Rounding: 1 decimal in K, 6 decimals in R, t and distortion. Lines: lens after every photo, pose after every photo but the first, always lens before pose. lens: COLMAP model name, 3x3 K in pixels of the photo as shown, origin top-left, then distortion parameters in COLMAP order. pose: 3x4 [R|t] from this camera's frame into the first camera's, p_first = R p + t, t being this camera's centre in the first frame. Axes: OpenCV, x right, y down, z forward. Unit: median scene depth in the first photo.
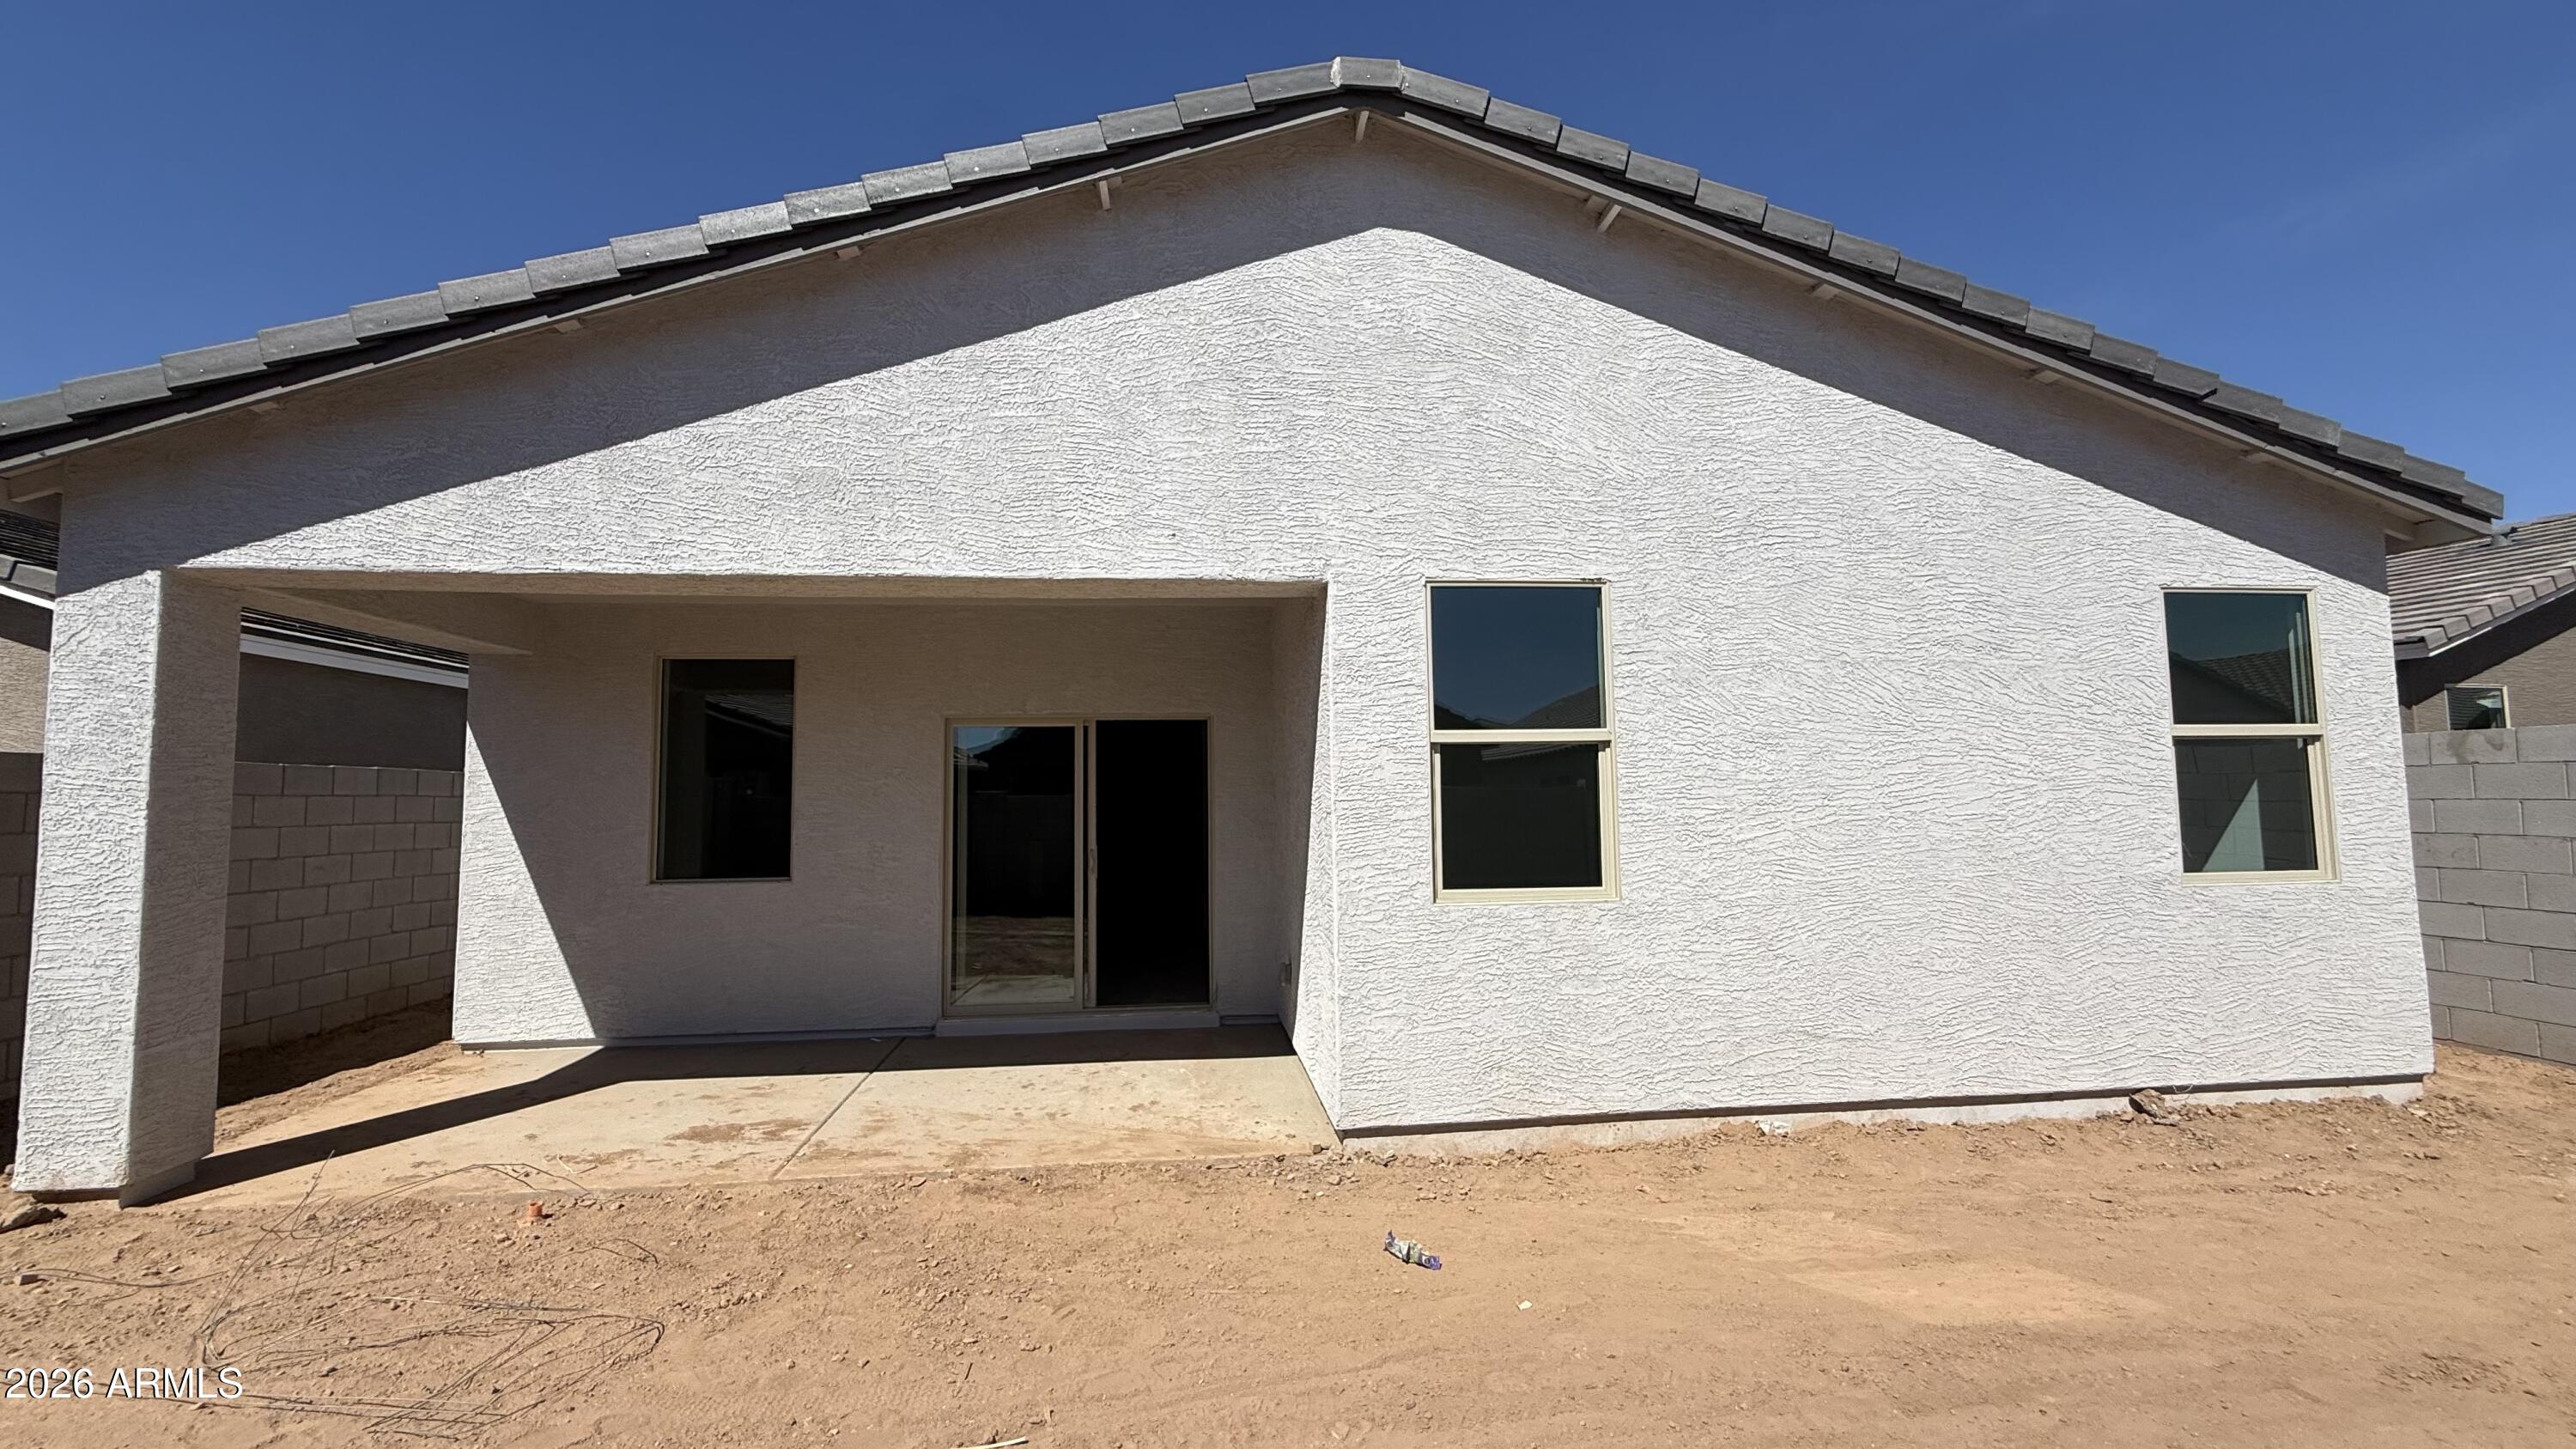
lens RADIAL K [[1025.9, 0, 1287.7], [0, 1025.9, 735.9], [0, 0, 1]] dist [-0.000175, 0.000108]
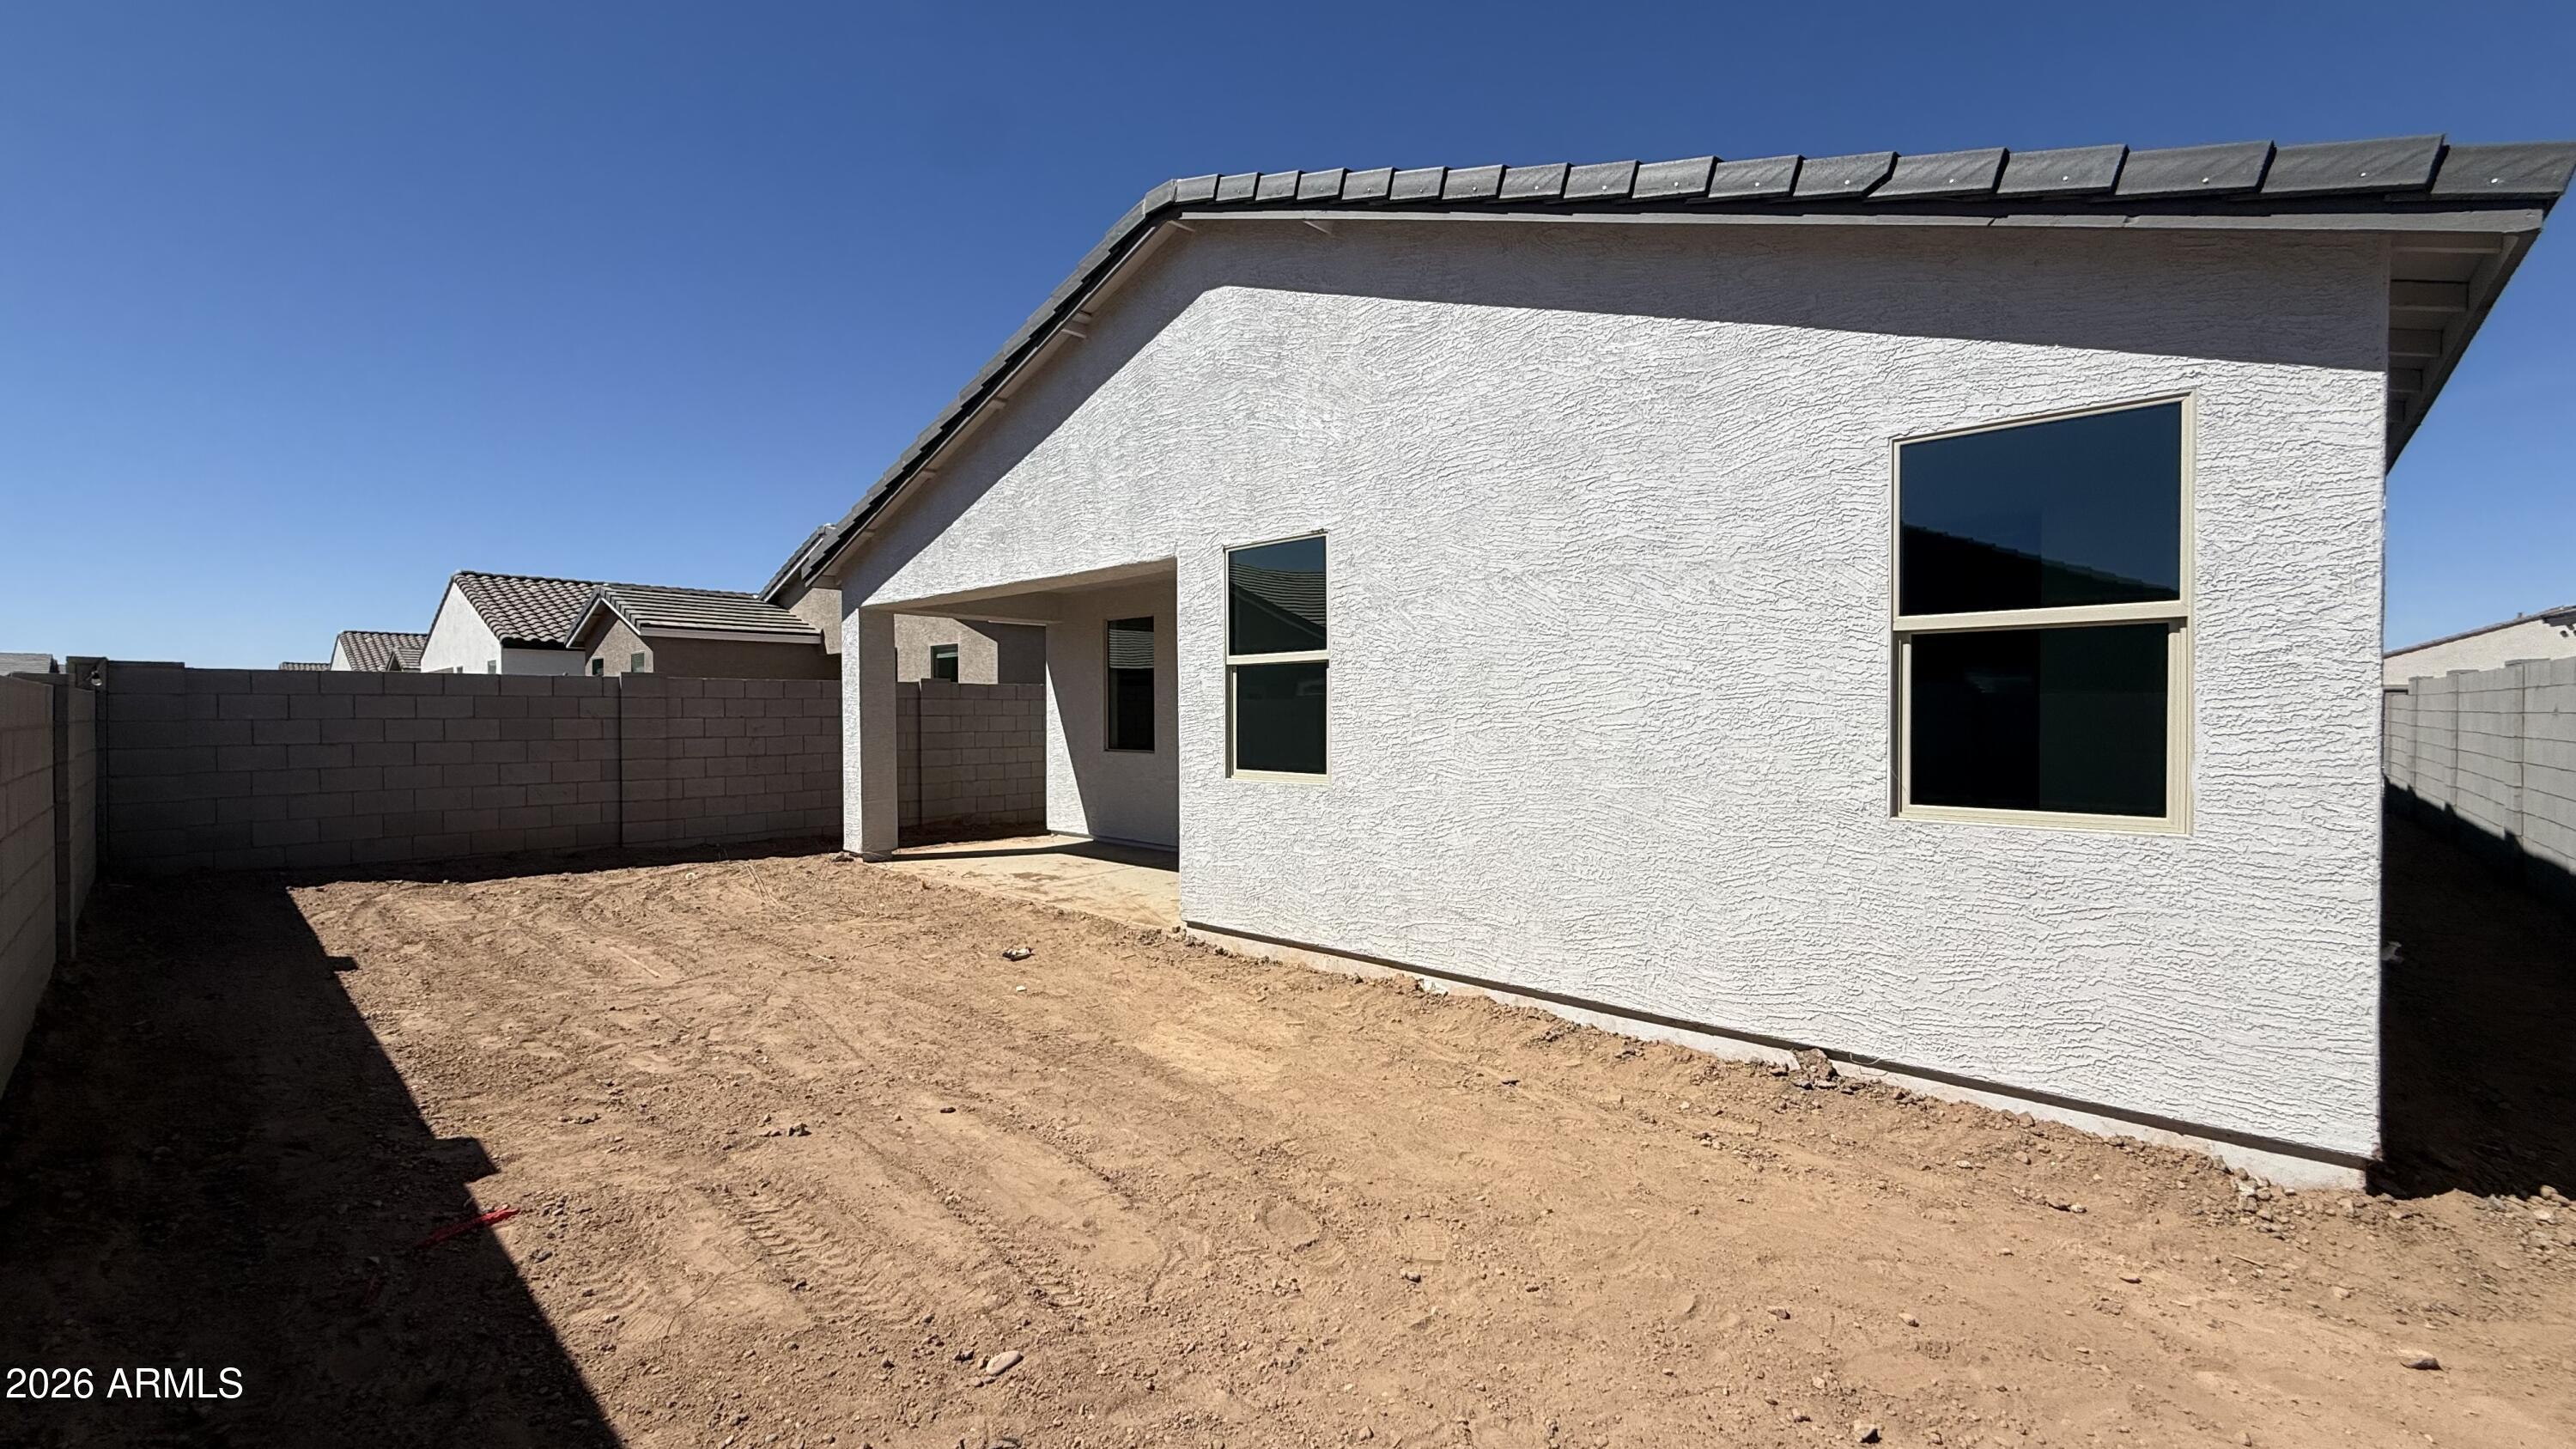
lens RADIAL K [[1029.4, 0, 1288.0], [0, 1029.4, 724.5], [0, 0, 1]] dist [-0.000052, -0.000033]
pose [[0.654096, 0.021213, -0.756114, 1.209180], [0.049381, 0.996277, 0.070669, -0.007637], [0.754798, -0.083562, 0.650613, 0.132404]]
